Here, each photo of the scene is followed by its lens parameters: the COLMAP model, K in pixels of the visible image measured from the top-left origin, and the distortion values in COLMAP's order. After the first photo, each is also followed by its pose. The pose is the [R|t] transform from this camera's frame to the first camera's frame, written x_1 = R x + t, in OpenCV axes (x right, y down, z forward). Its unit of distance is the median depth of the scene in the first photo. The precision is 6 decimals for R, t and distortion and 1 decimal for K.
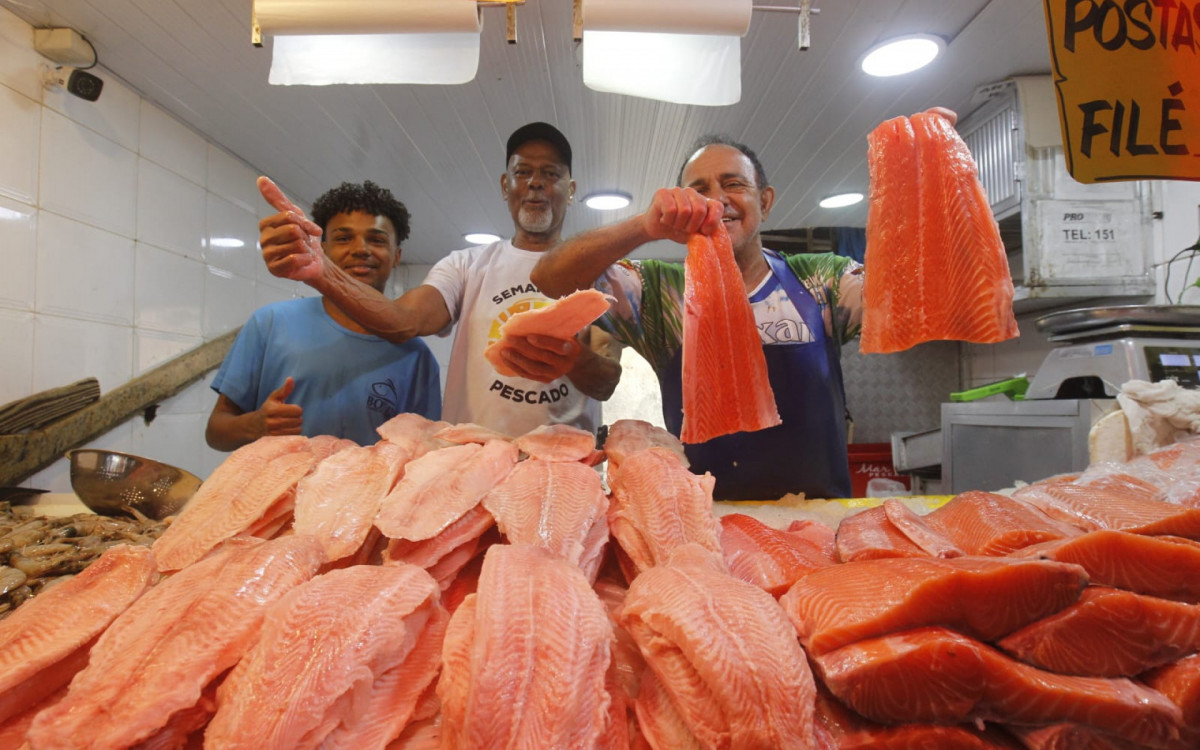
lens RADIAL K [[711.3, 0, 590.8], [0, 711.3, 377.7], [0, 0, 1]] dist [-0.061660, 0.033825]
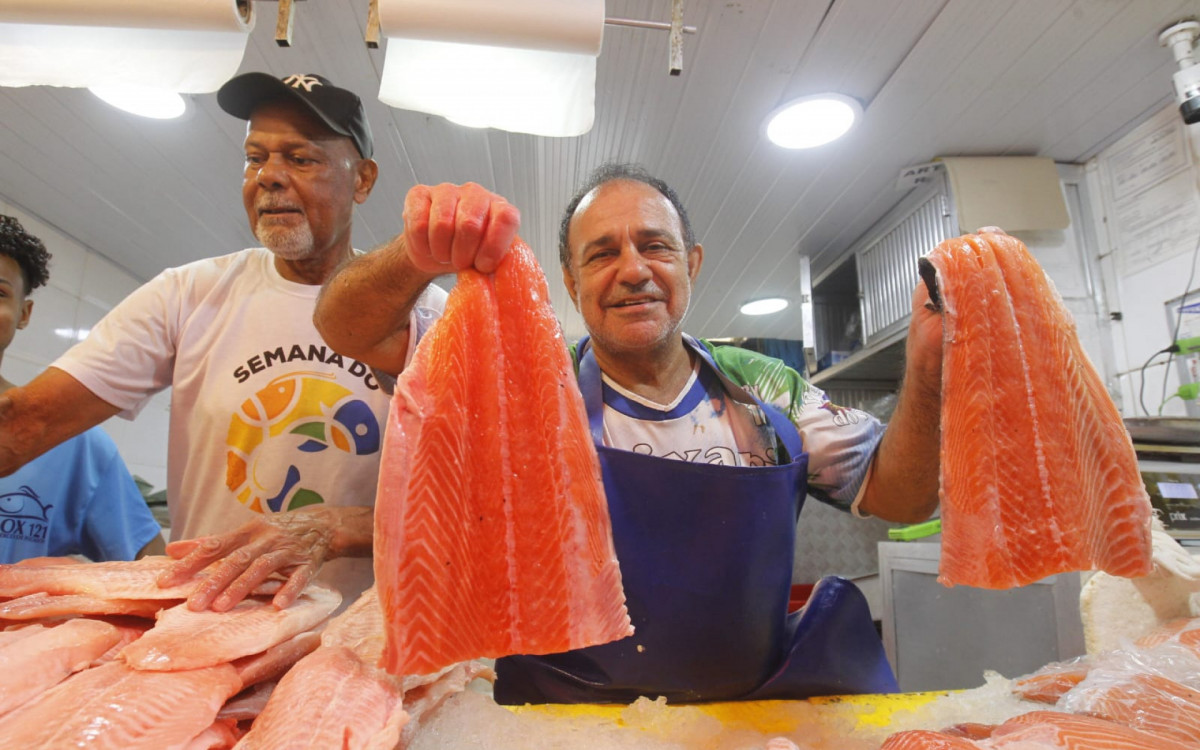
lens RADIAL K [[711.3, 0, 590.8], [0, 711.3, 377.7], [0, 0, 1]] dist [-0.061660, 0.033825]
pose [[0.997315, 0.027204, 0.067994, 0.133368], [-0.015456, 0.985720, -0.167680, -0.008869], [-0.071585, 0.166179, 0.983494, 0.241895]]
